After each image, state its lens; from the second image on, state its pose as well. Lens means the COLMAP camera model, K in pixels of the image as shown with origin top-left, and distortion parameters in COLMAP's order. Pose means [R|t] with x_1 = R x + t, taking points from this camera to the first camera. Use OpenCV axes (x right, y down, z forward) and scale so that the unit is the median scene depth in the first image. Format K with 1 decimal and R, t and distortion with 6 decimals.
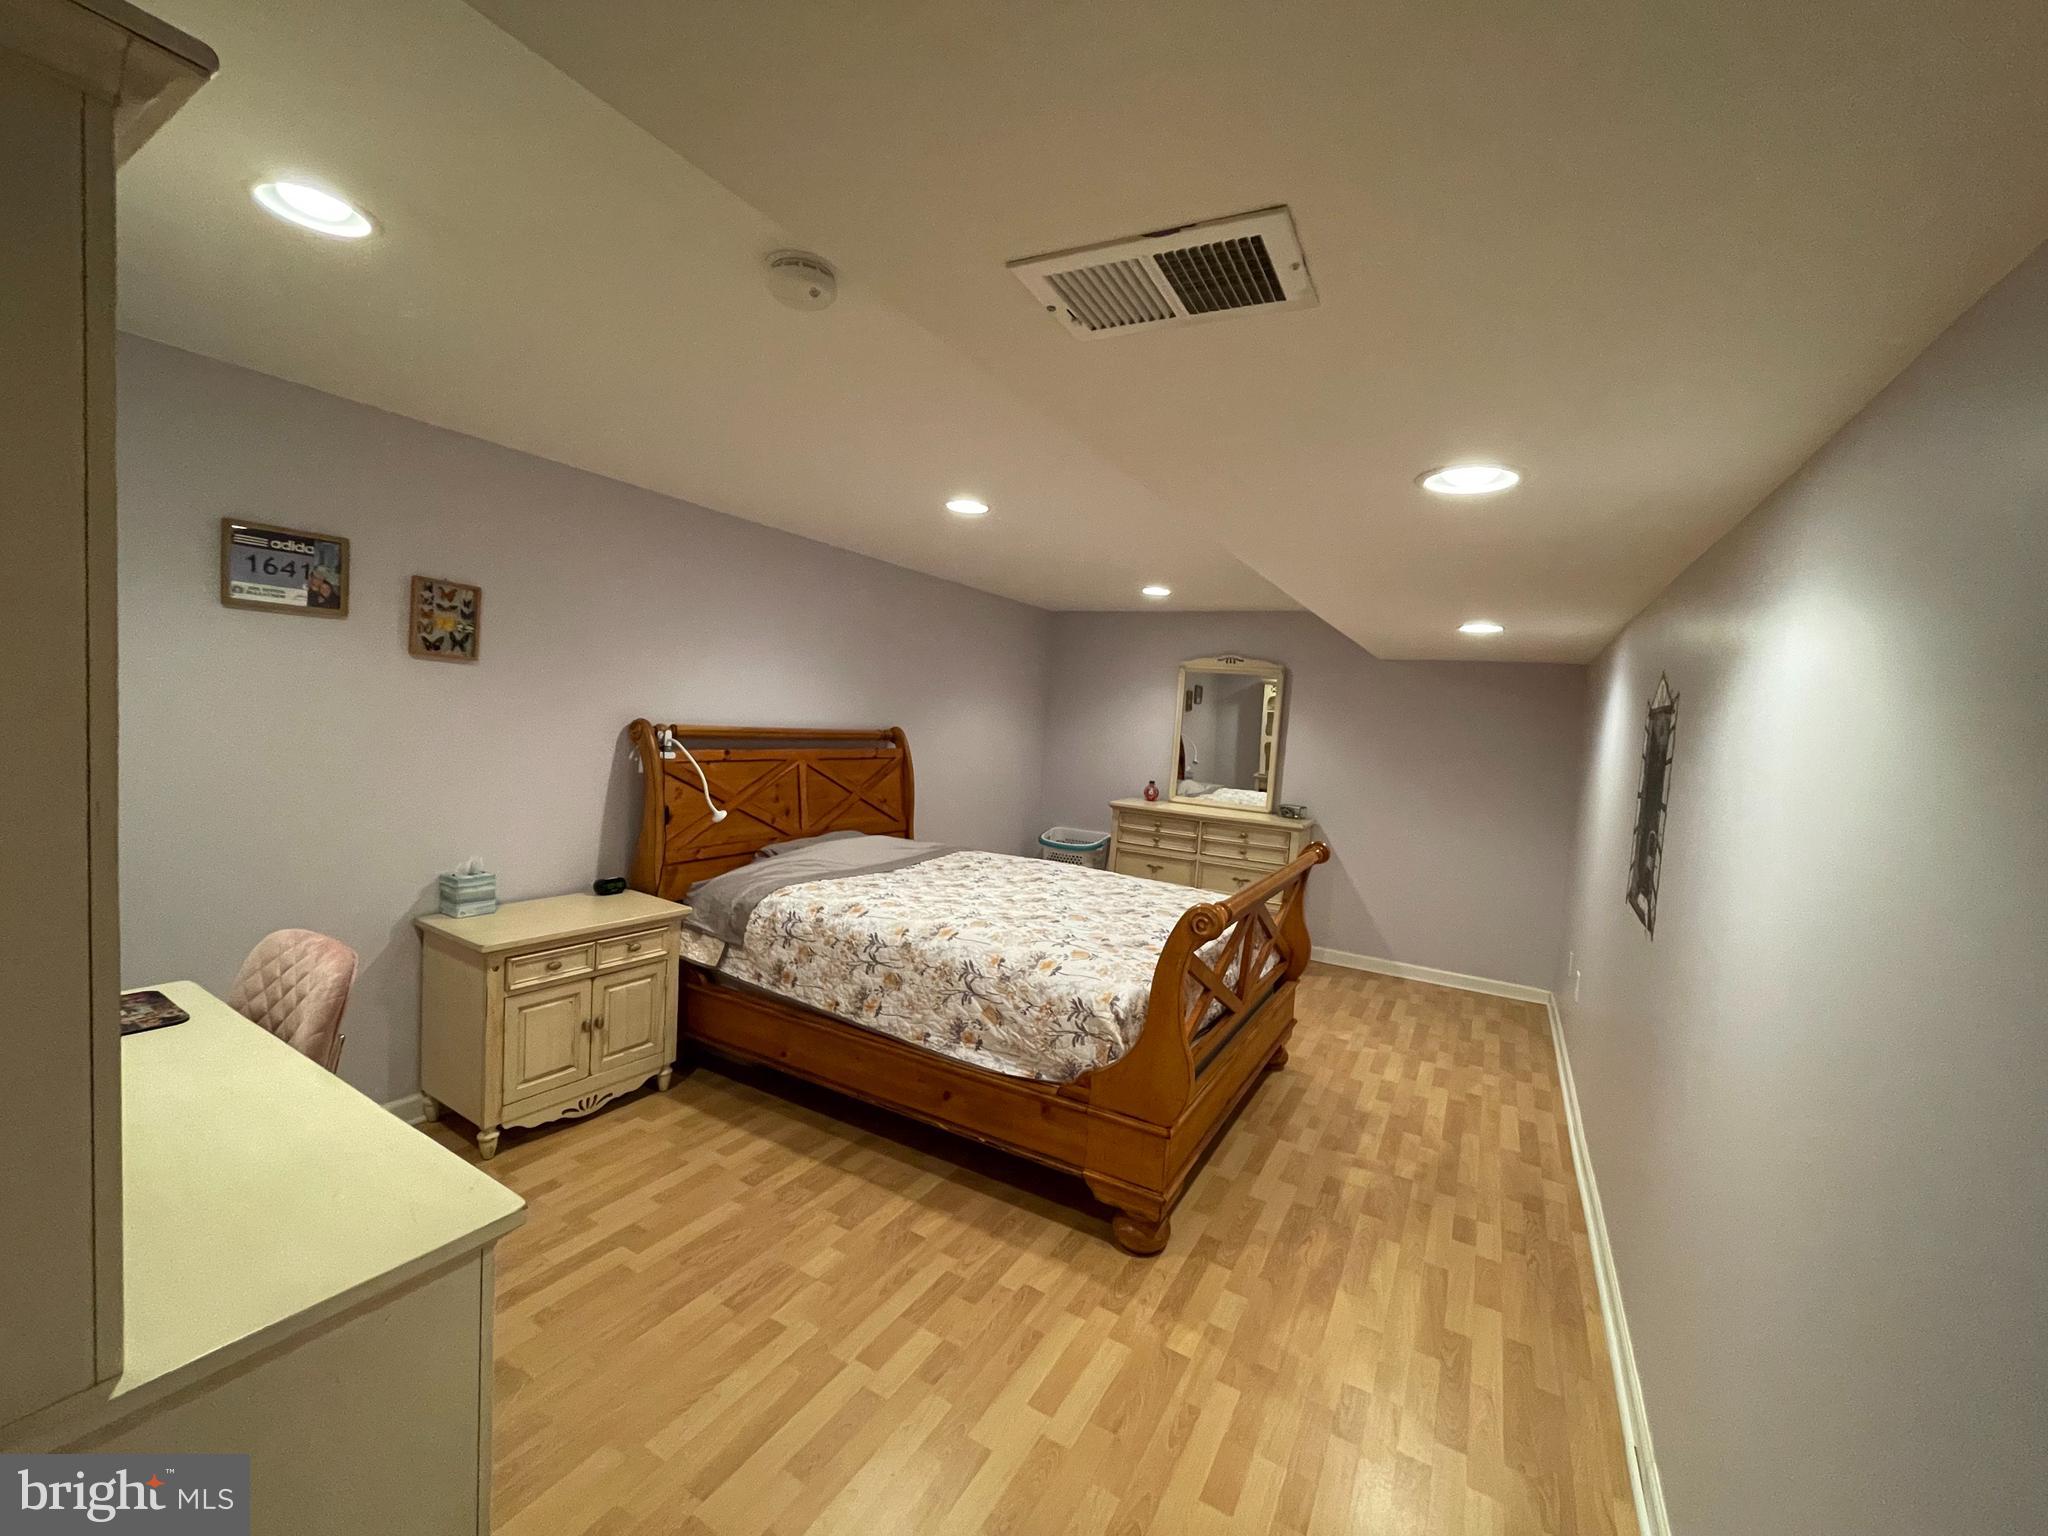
lens RADIAL K [[835.6, 0, 1024.0], [0, 835.6, 768.0], [0, 0, 1]] dist [-0.000434, -0.000225]
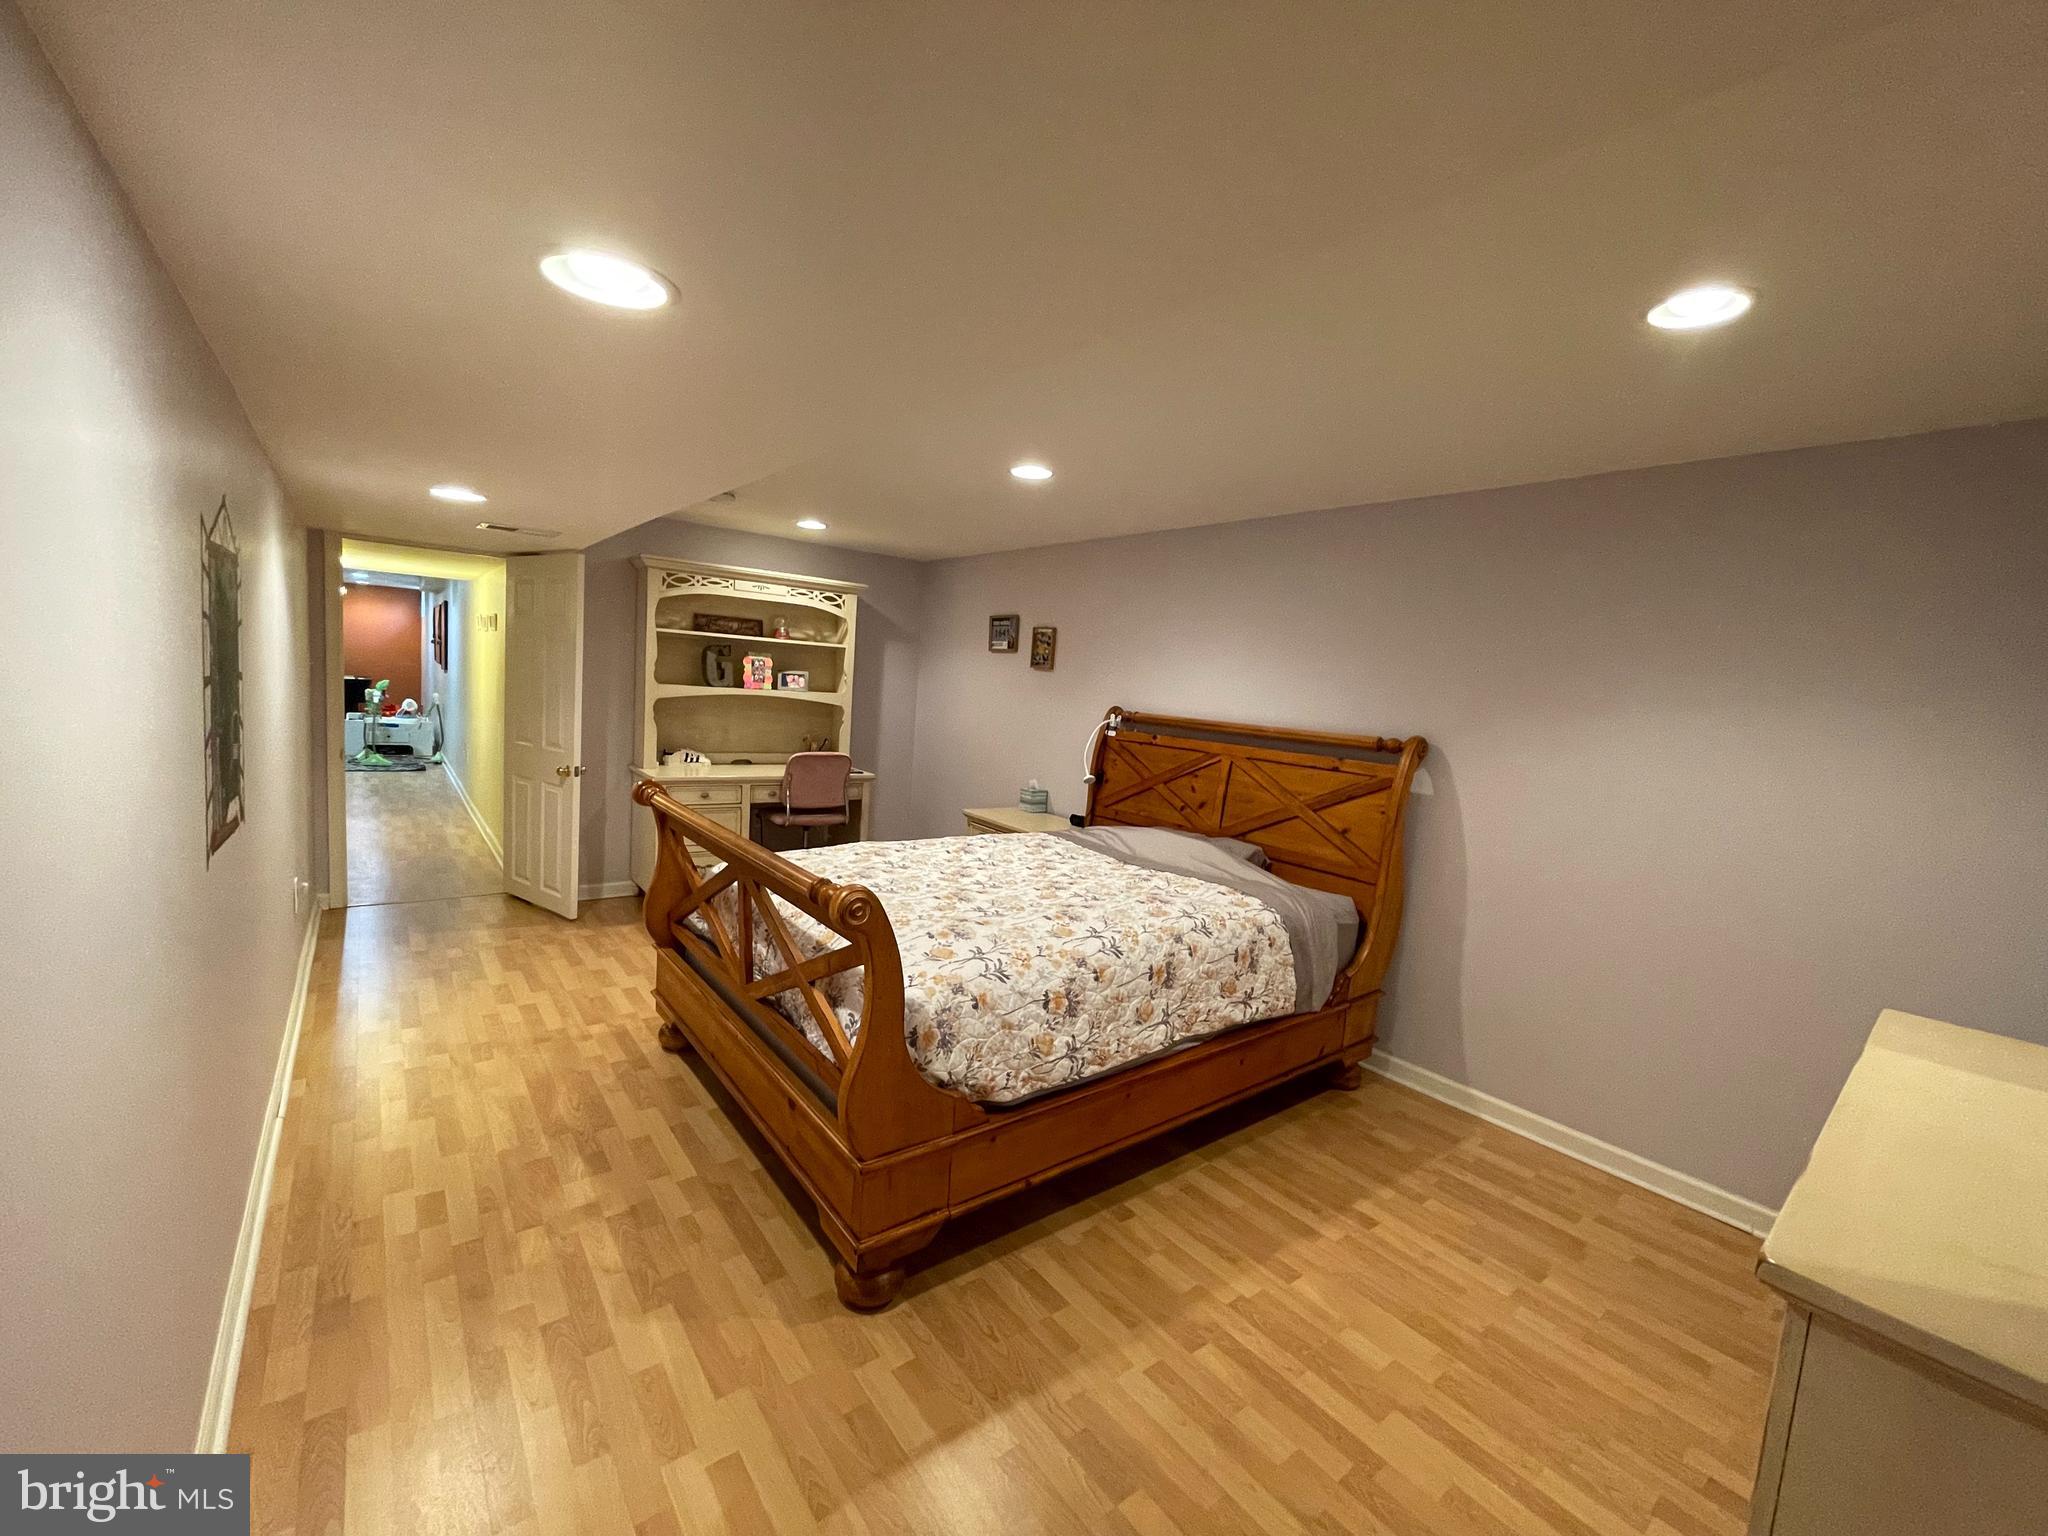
lens RADIAL K [[835.6, 0, 1024.0], [0, 835.6, 768.0], [0, 0, 1]] dist [-0.000434, -0.000225]
pose [[-0.377627, 0.004178, -0.925948, 1.021962], [-0.155400, 0.985520, 0.067824, -0.035820], [0.912824, 0.169505, -0.371510, 1.685832]]
